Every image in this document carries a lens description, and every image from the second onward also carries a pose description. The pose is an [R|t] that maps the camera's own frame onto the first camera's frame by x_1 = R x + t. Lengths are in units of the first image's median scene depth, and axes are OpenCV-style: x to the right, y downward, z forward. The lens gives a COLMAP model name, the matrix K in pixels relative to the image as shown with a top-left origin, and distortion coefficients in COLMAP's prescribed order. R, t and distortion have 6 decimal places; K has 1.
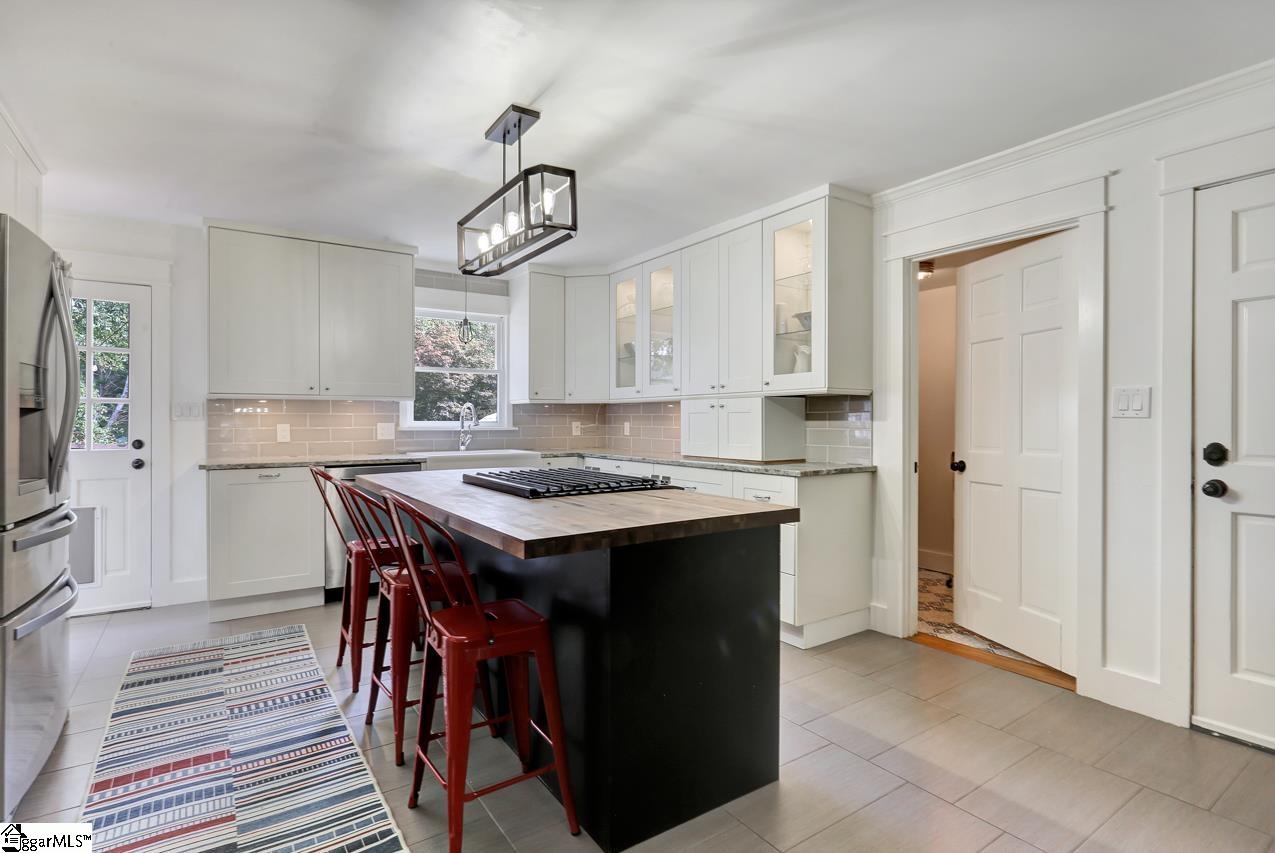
lens RADIAL K [[627.1, 0, 631.4], [0, 627.1, 407.4], [0, 0, 1]] dist [-0.006258, 0.001225]
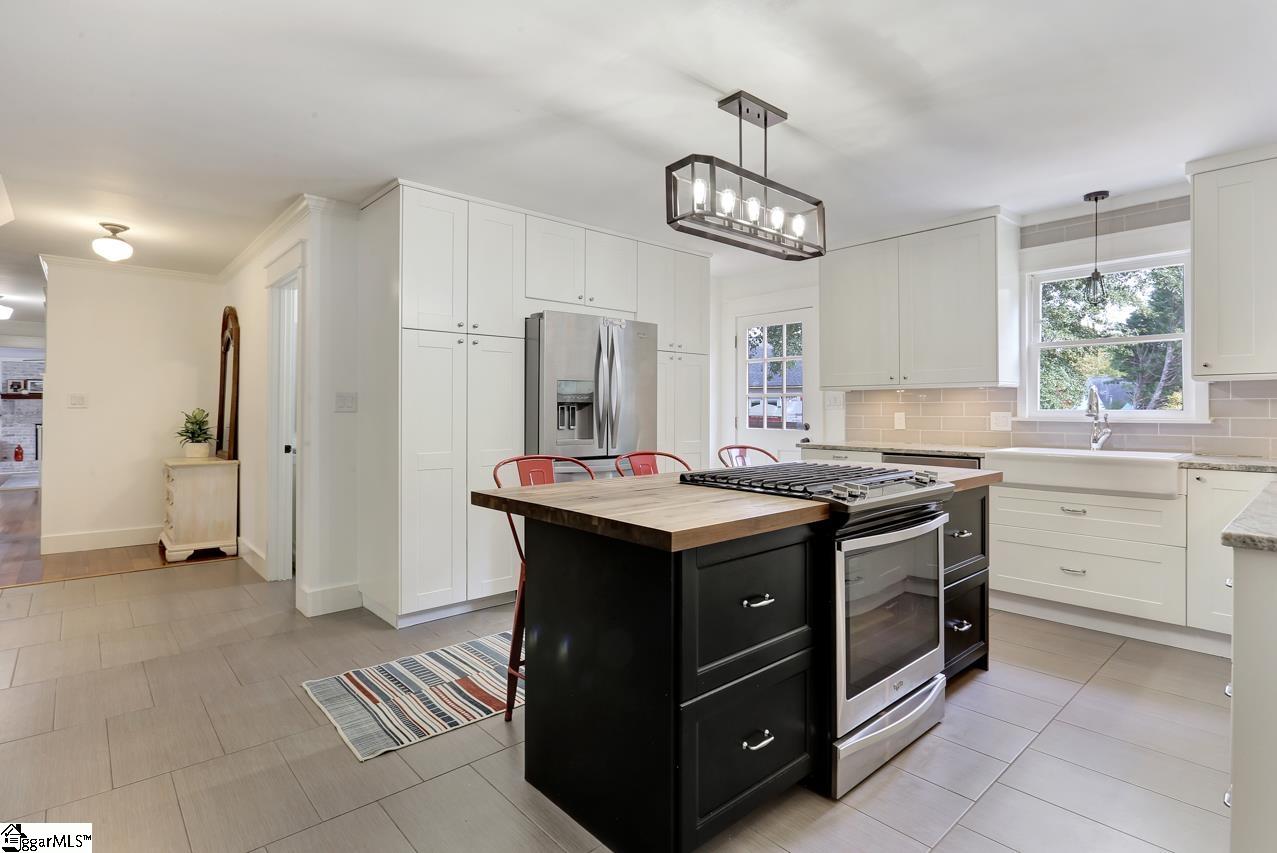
lens RADIAL K [[628.1, 0, 632.4], [0, 628.1, 407.4], [0, 0, 1]] dist [-0.006258, 0.001225]
pose [[0.140066, -0.003398, -0.990136, 0.453263], [0.019670, 0.999806, -0.000648, 0.009726], [0.989947, -0.019385, 0.140106, 0.406644]]
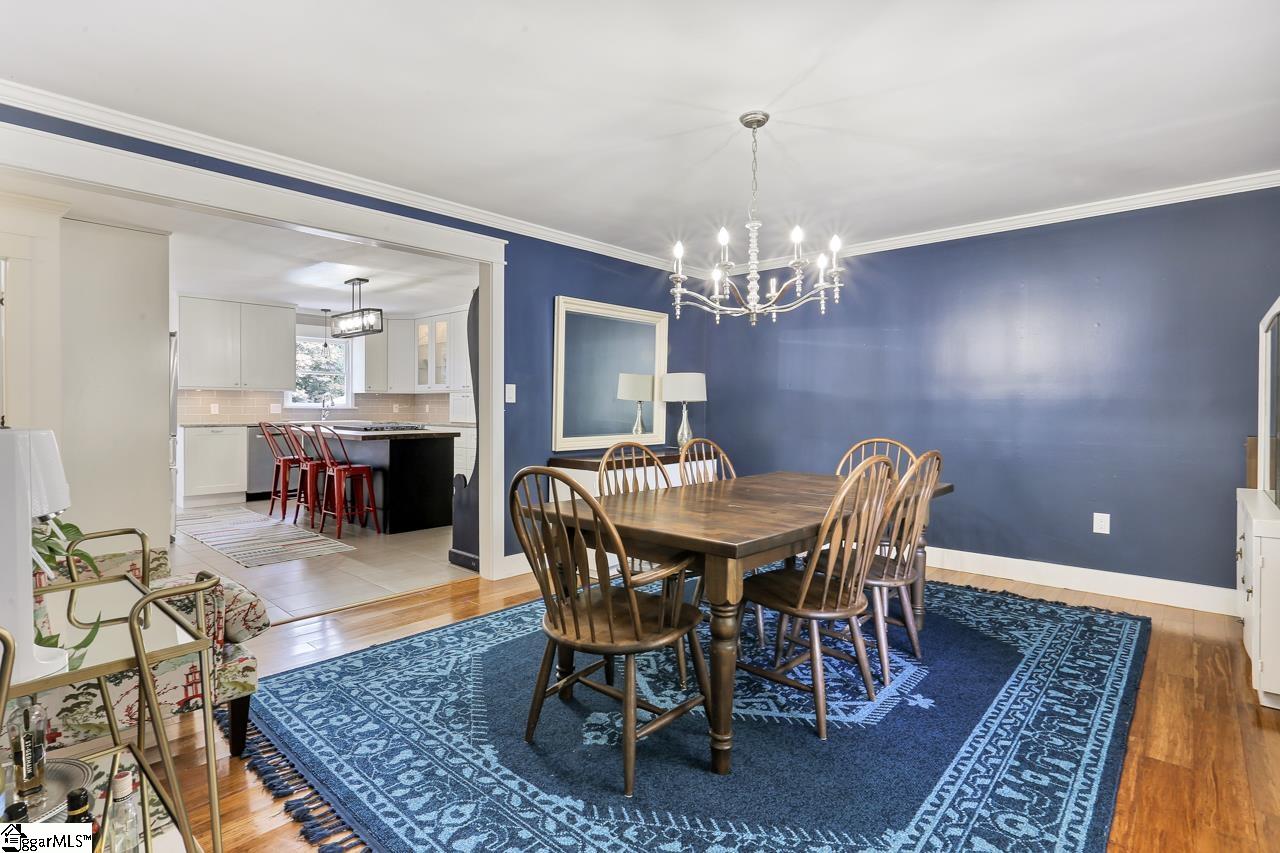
lens RADIAL K [[615.8, 0, 640.0], [0, 615.8, 426.5], [0, 0, 1]] dist [-0.012979, -0.000439]
pose [[0.968304, -0.001010, 0.249773, 0.174714], [-0.012083, 0.998632, 0.050878, -0.012012], [-0.249482, -0.052283, 0.966967, -0.981549]]
